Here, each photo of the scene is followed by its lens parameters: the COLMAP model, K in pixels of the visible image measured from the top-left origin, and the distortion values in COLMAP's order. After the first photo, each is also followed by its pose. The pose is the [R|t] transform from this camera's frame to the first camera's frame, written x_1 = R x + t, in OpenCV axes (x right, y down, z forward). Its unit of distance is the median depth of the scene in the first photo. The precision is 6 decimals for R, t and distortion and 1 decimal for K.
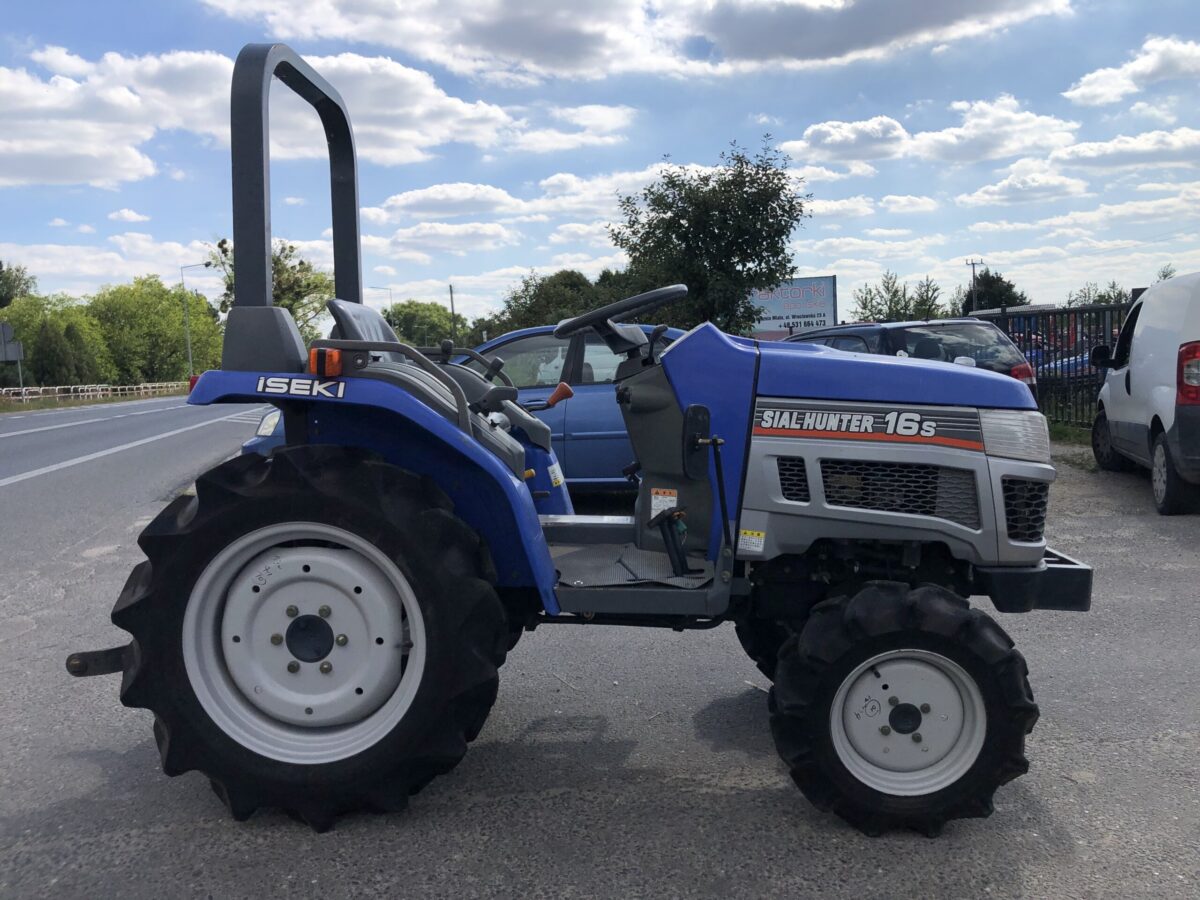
lens RADIAL K [[974.2, 0, 600.0], [0, 974.2, 450.0], [0, 0, 1]] dist [0.006818, 0.007569]
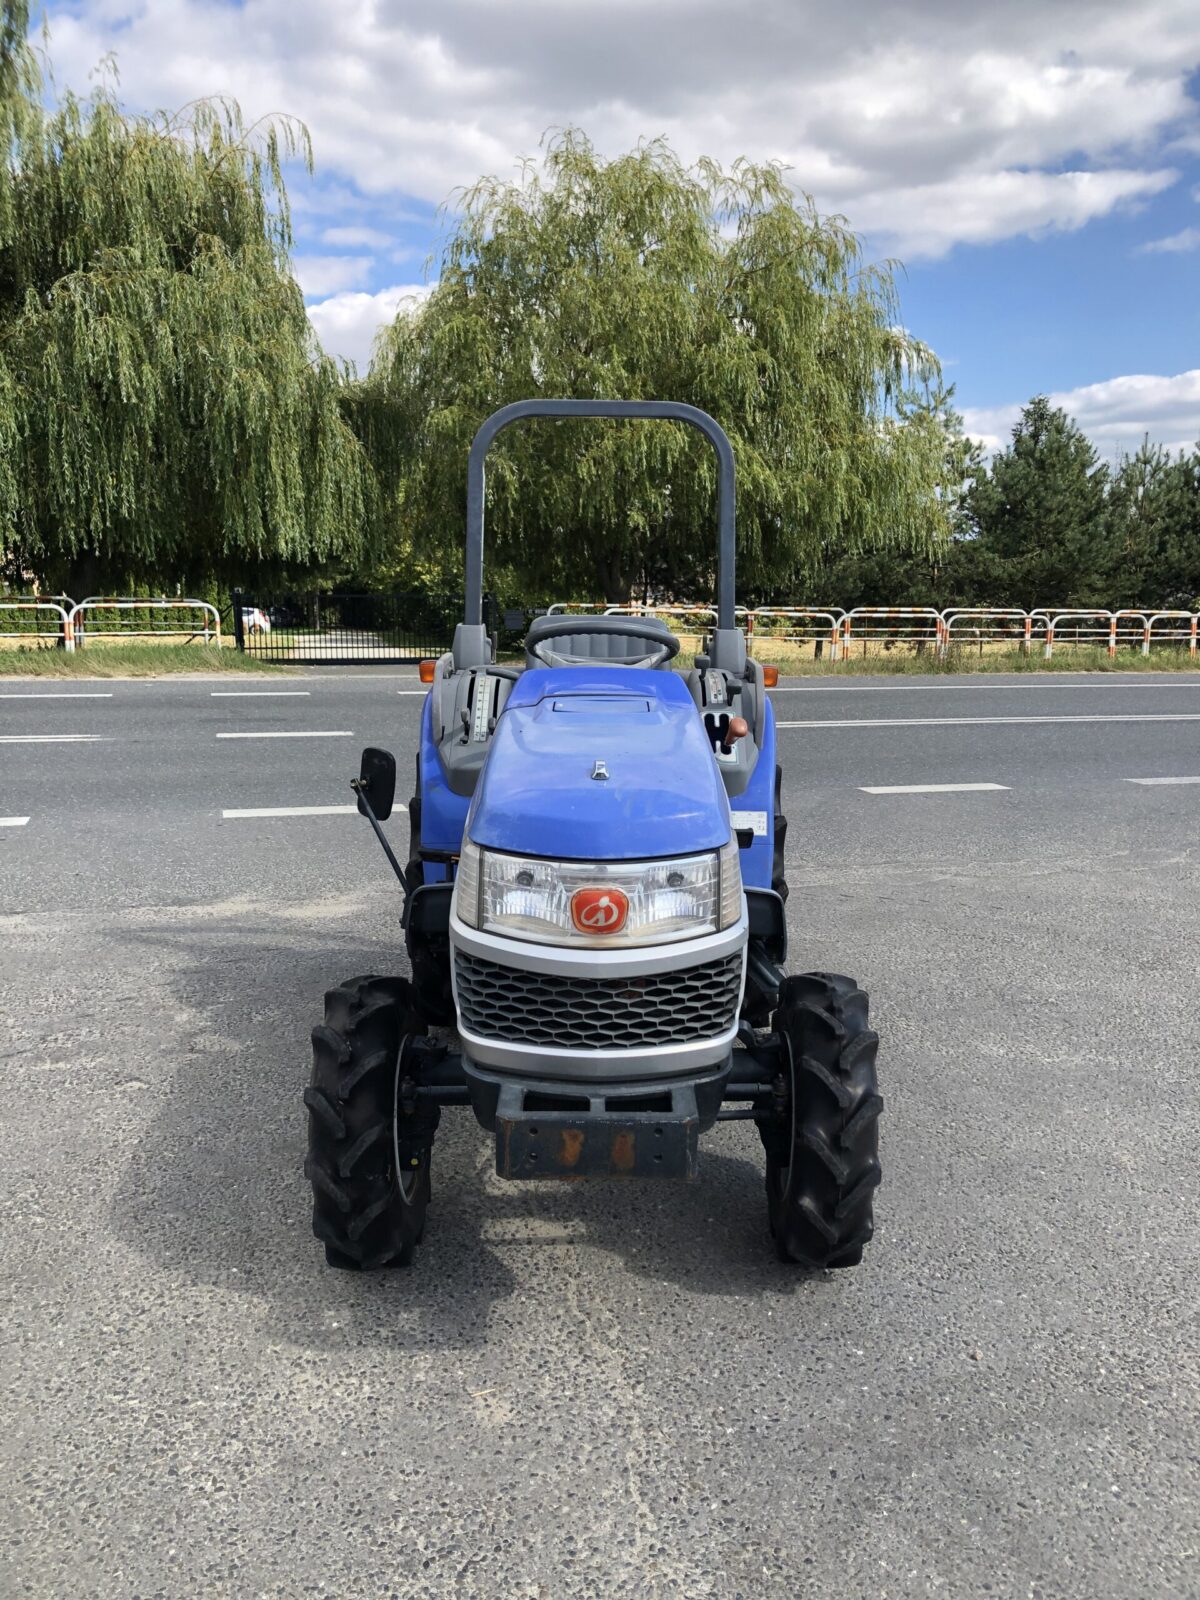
lens RADIAL K [[1303.1, 0, 600.9], [0, 1303.1, 793.2], [0, 0, 1]] dist [0.010555, -0.002416]
pose [[0.057377, 0.198433, -0.978434, 1.355713], [-0.092234, 0.976910, 0.192715, -0.264459], [0.994083, 0.079187, 0.074354, 1.029238]]
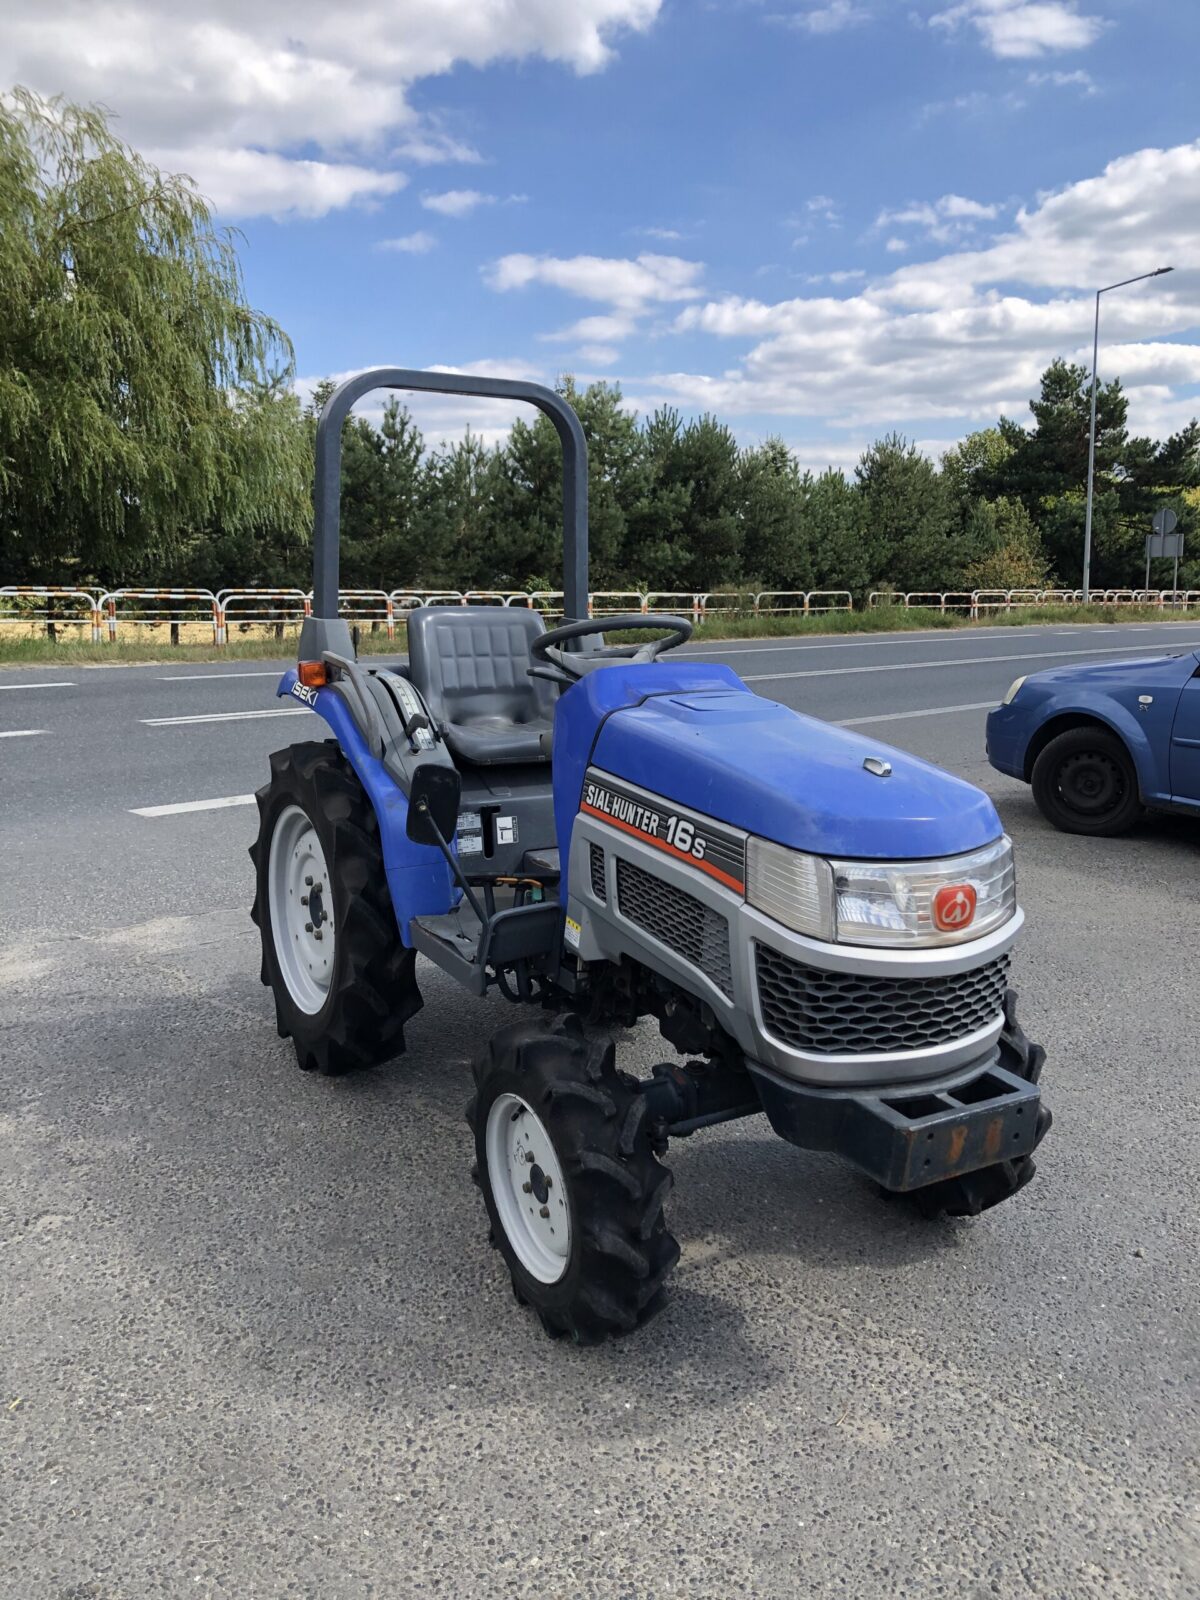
lens RADIAL K [[1308.3, 0, 600.0], [0, 1308.3, 800.0], [0, 0, 1]] dist [0.007951, 0.000420]
pose [[0.552731, 0.189045, -0.811634, 1.079821], [-0.100914, 0.981947, 0.159991, -0.205244], [0.827227, -0.006526, 0.561830, 0.392091]]
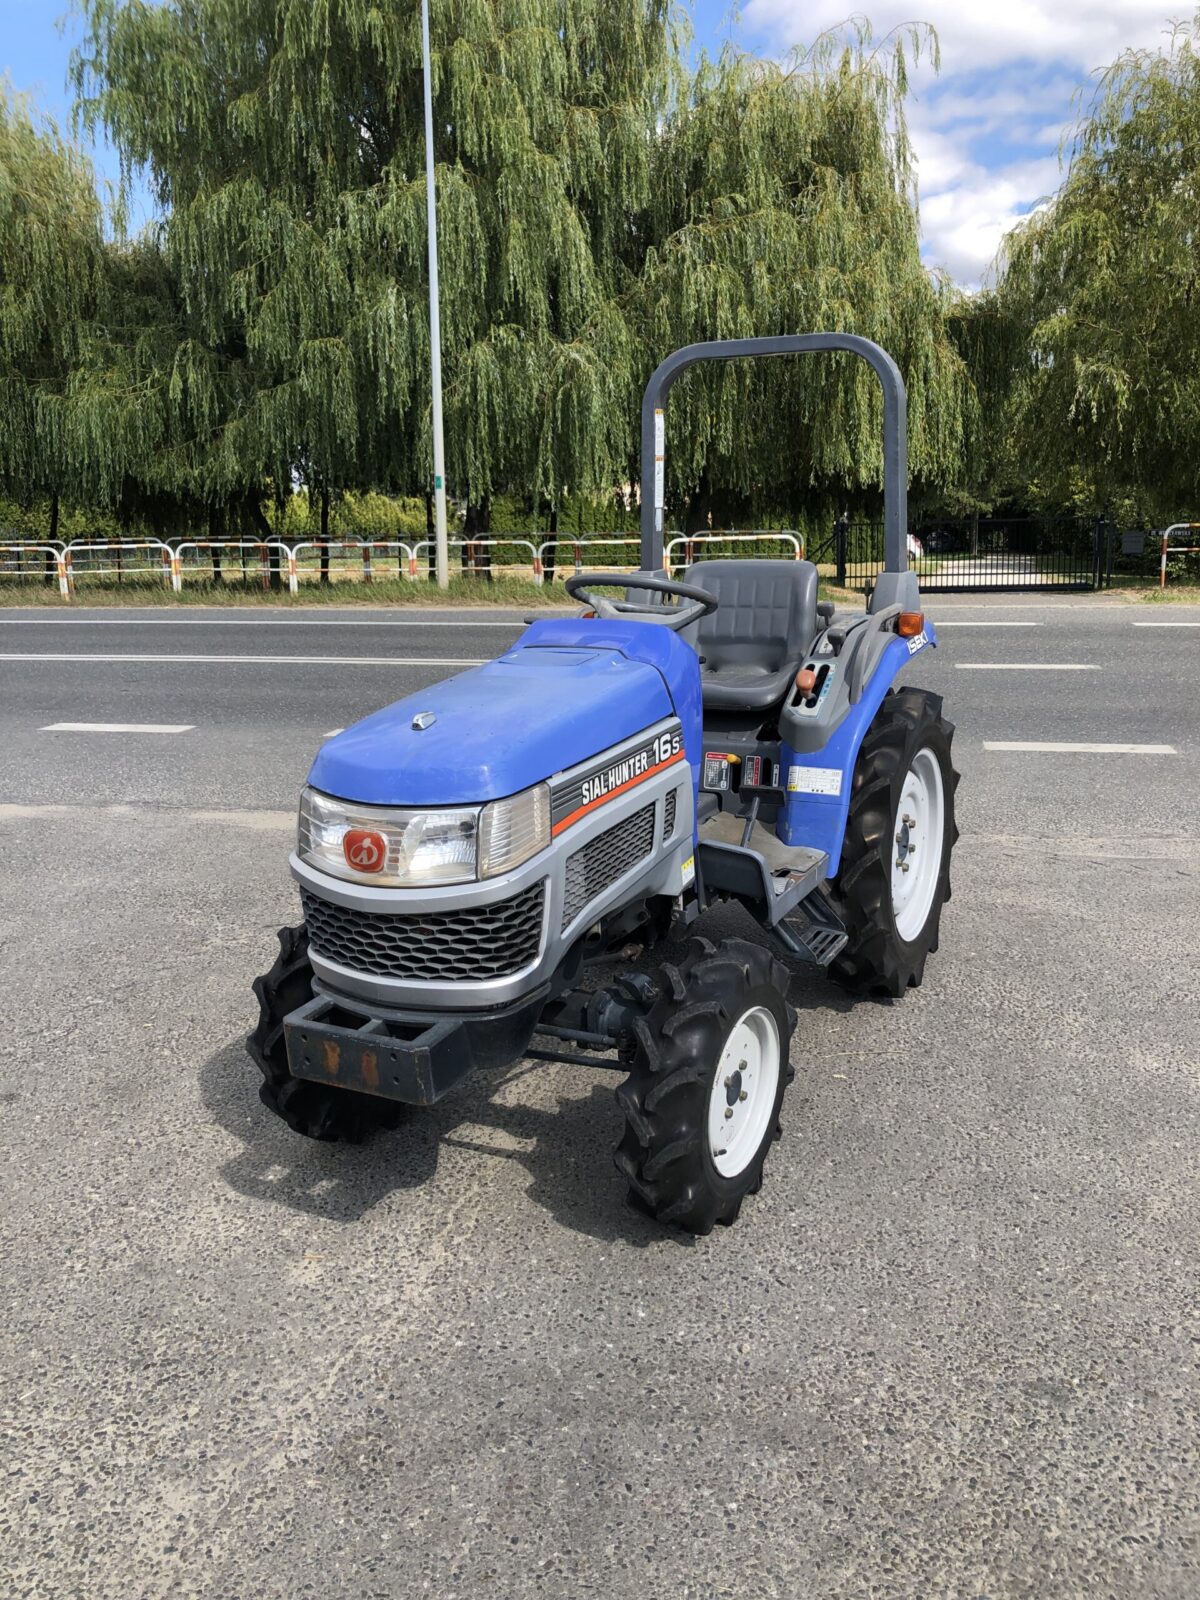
lens RADIAL K [[1298.9, 0, 599.2], [0, 1298.9, 786.6], [0, 0, 1]] dist [0.006818, 0.007569]
pose [[-0.428271, 0.235058, -0.872543, 1.264538], [-0.034038, 0.960695, 0.275512, -0.335492], [0.903009, 0.147693, -0.403437, 1.649131]]
